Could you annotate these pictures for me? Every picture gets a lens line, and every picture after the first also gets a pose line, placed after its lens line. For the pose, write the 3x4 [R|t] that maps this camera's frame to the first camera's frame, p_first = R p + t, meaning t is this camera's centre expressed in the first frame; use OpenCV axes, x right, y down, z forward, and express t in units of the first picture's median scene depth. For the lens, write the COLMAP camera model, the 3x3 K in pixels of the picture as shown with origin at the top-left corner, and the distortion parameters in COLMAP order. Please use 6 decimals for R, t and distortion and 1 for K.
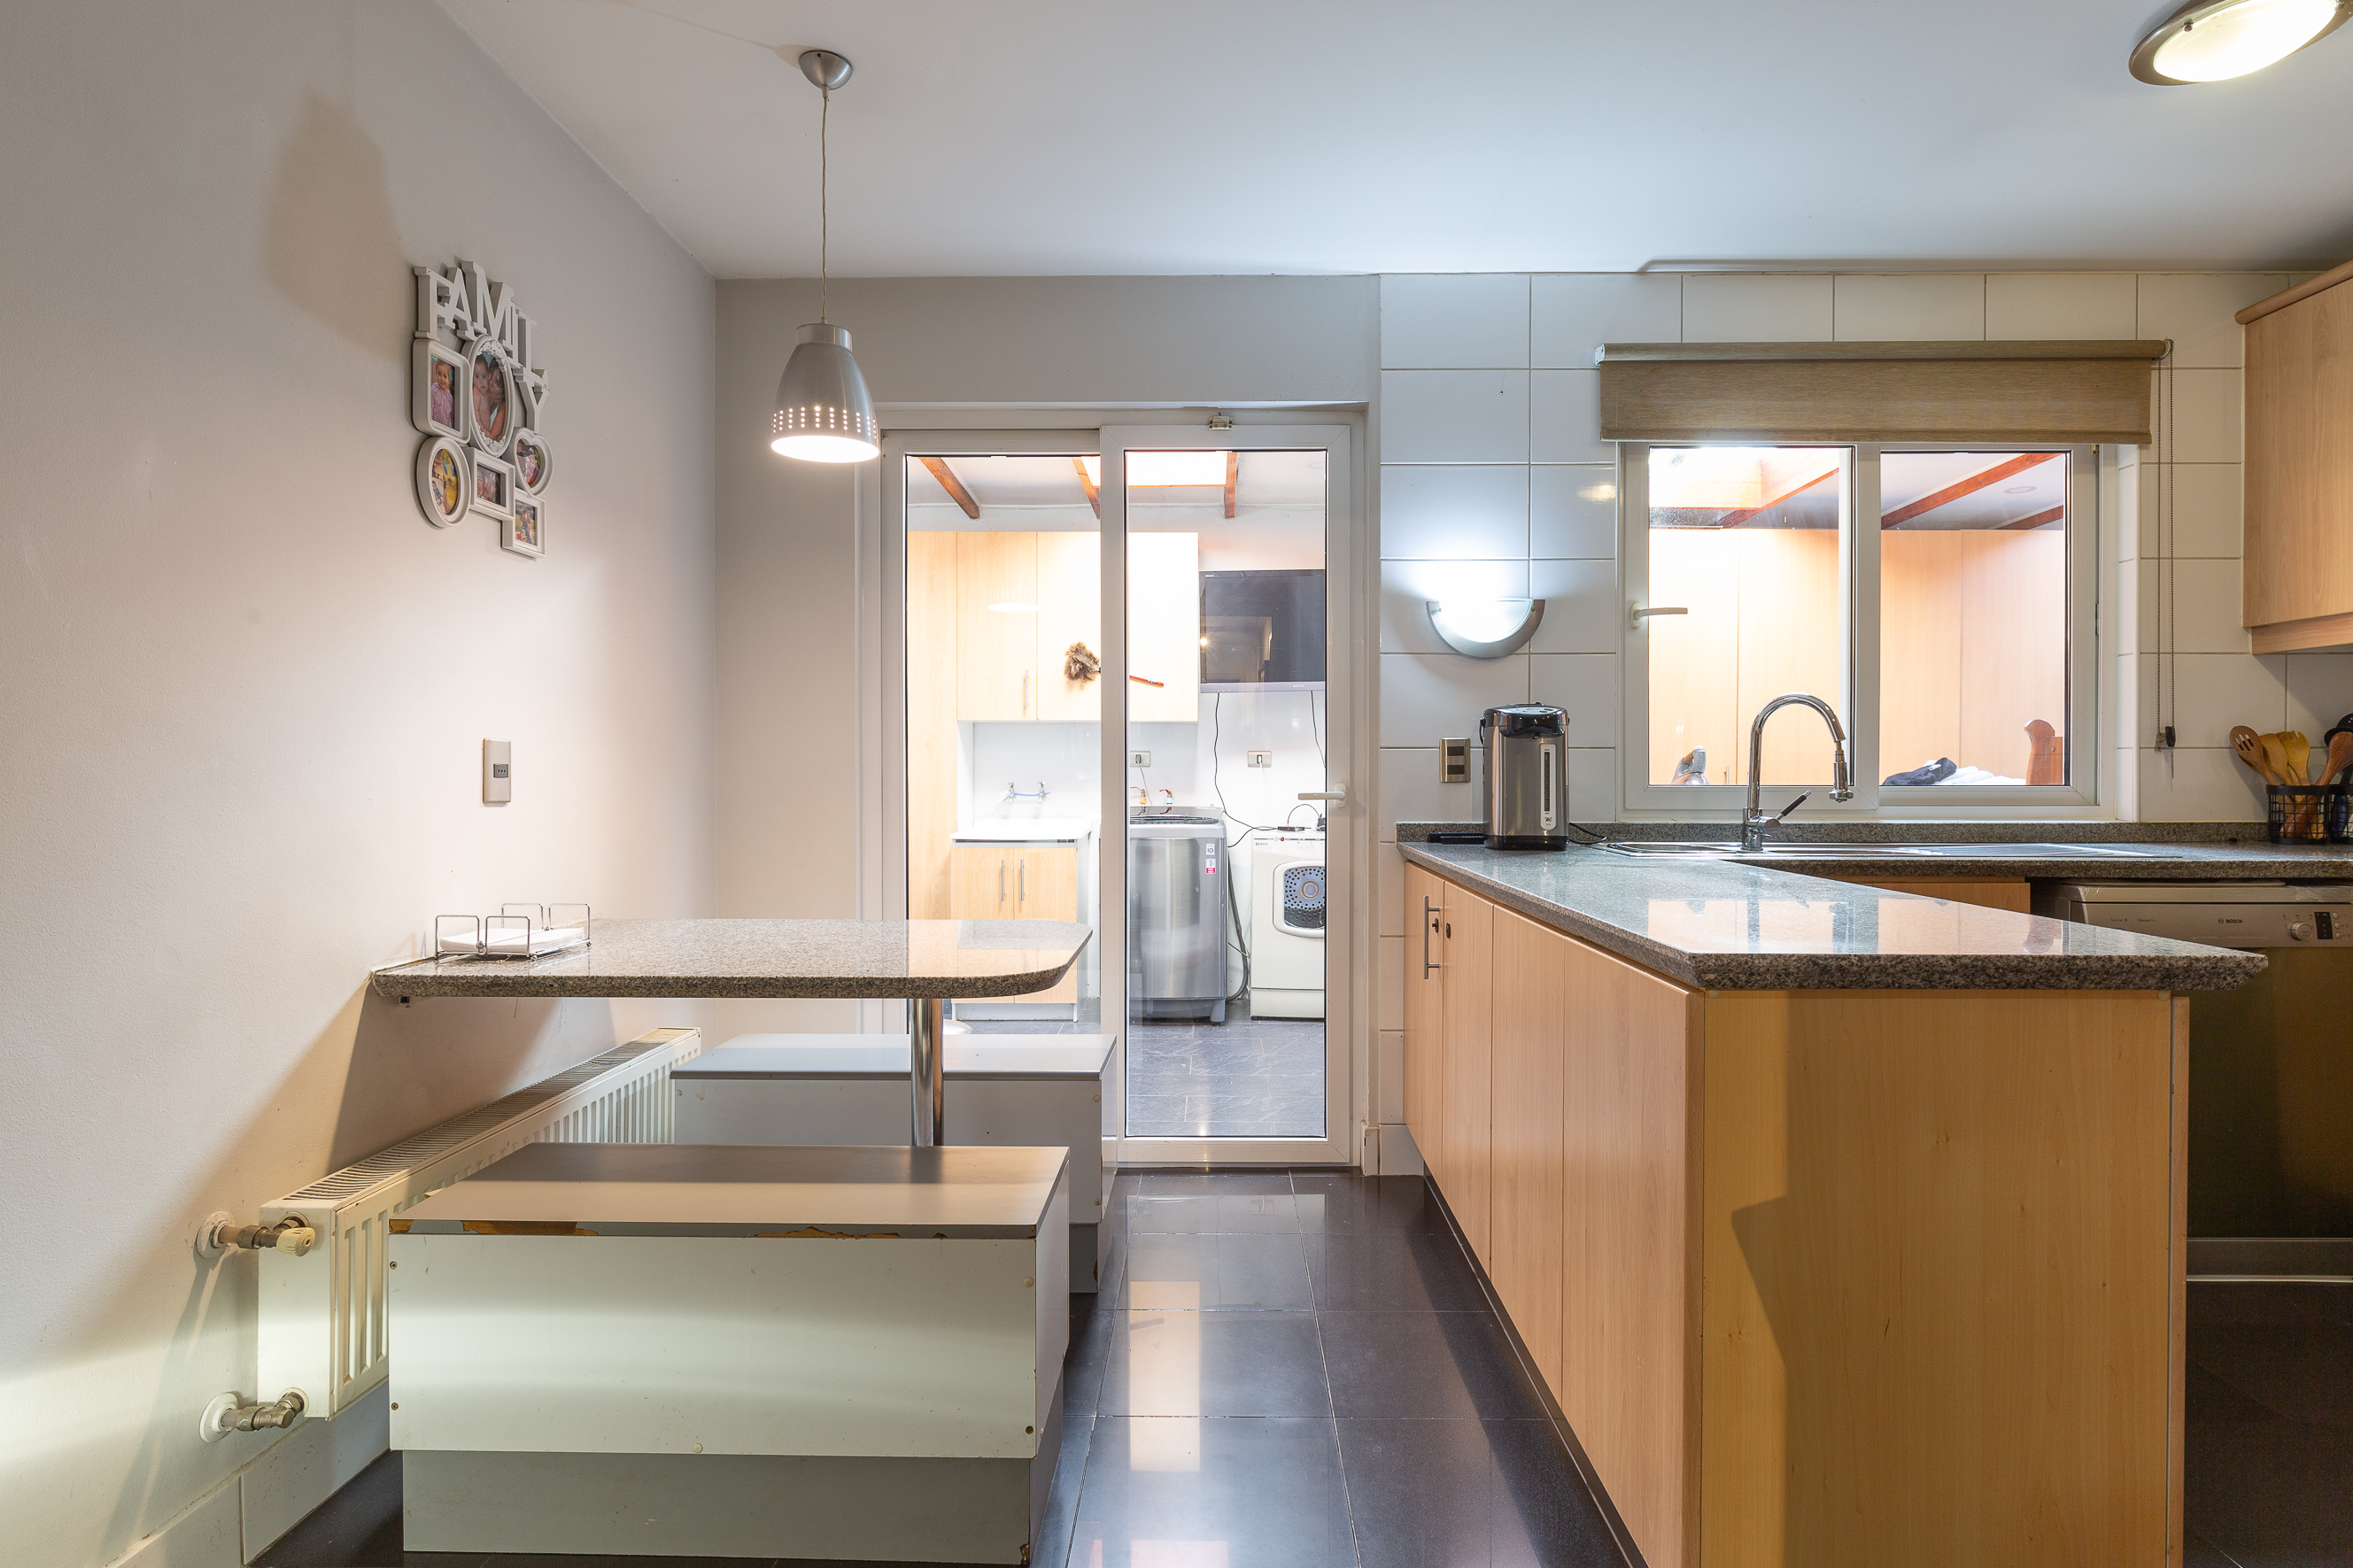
lens RADIAL K [[1205.8, 0, 1176.5], [0, 1205.8, 784.0], [0, 0, 1]] dist [-0.000984, 0.000201]
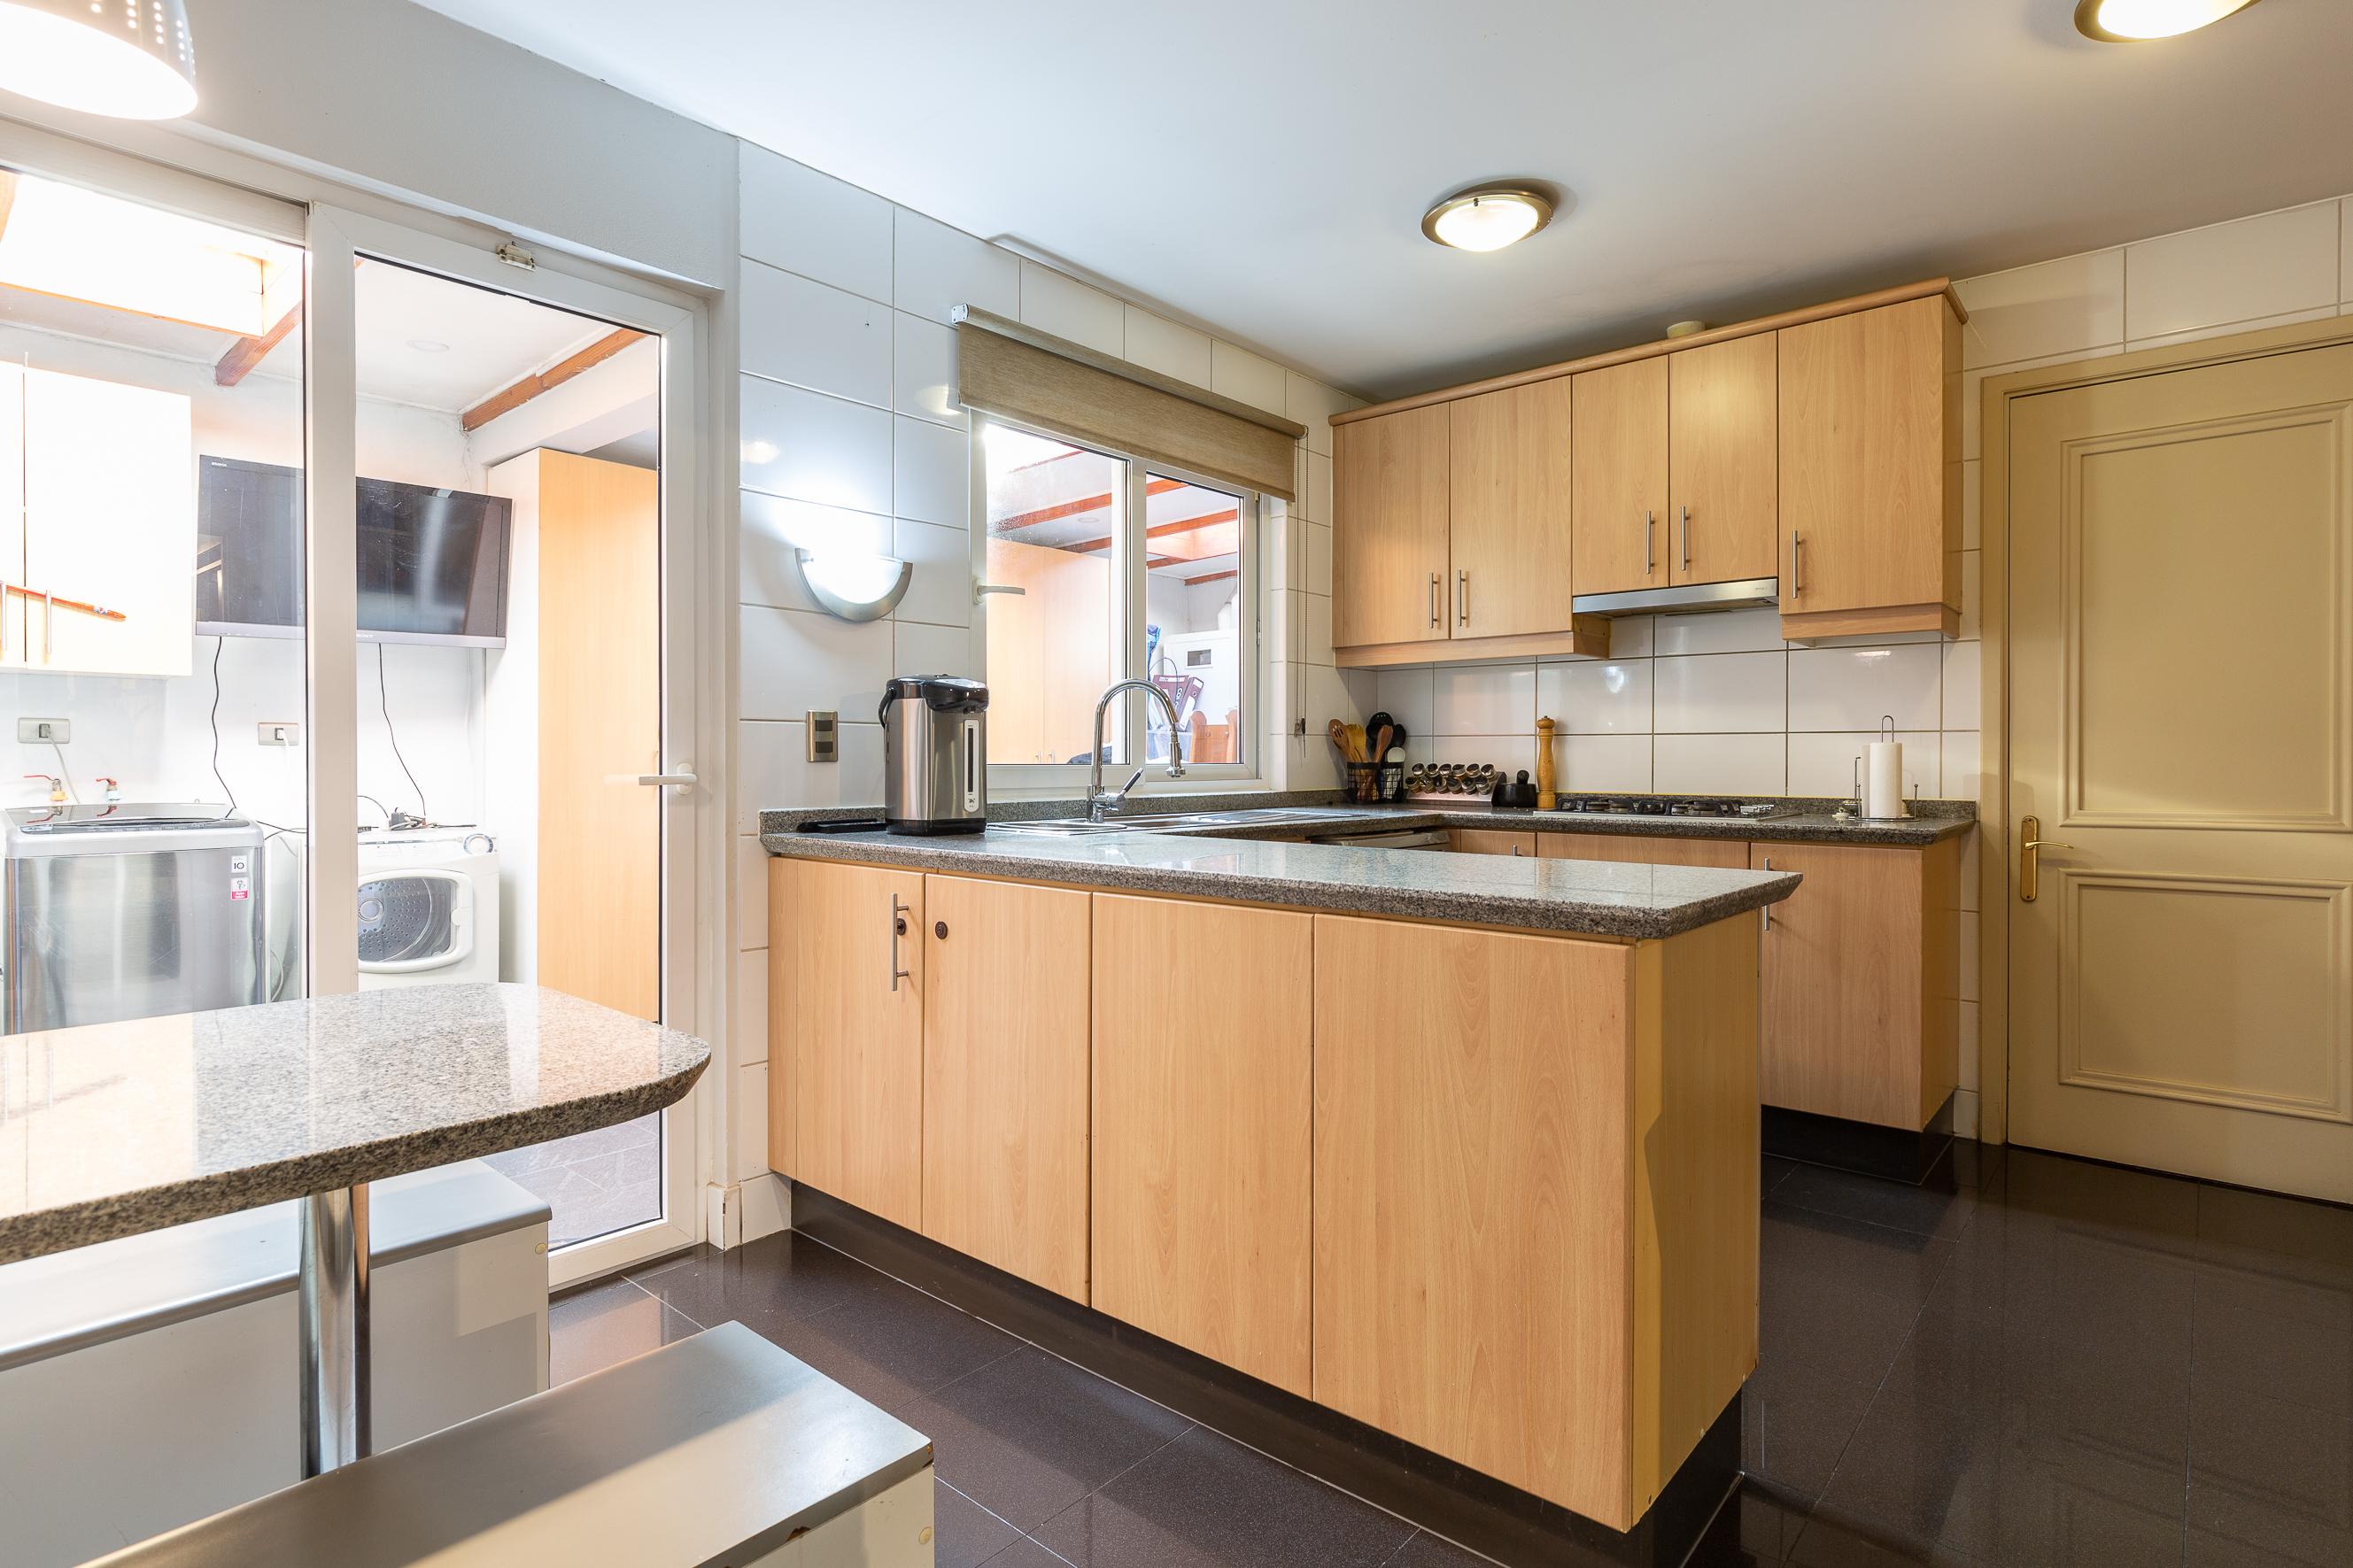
lens RADIAL K [[1207.0, 0, 1179.8], [0, 1207.0, 770.2], [0, 0, 1]] dist [0.003238, 0.000534]
pose [[0.634406, -0.007017, 0.772968, -0.281662], [0.006484, 0.999972, 0.003756, 0.003068], [-0.772973, 0.002629, 0.634434, 0.259487]]
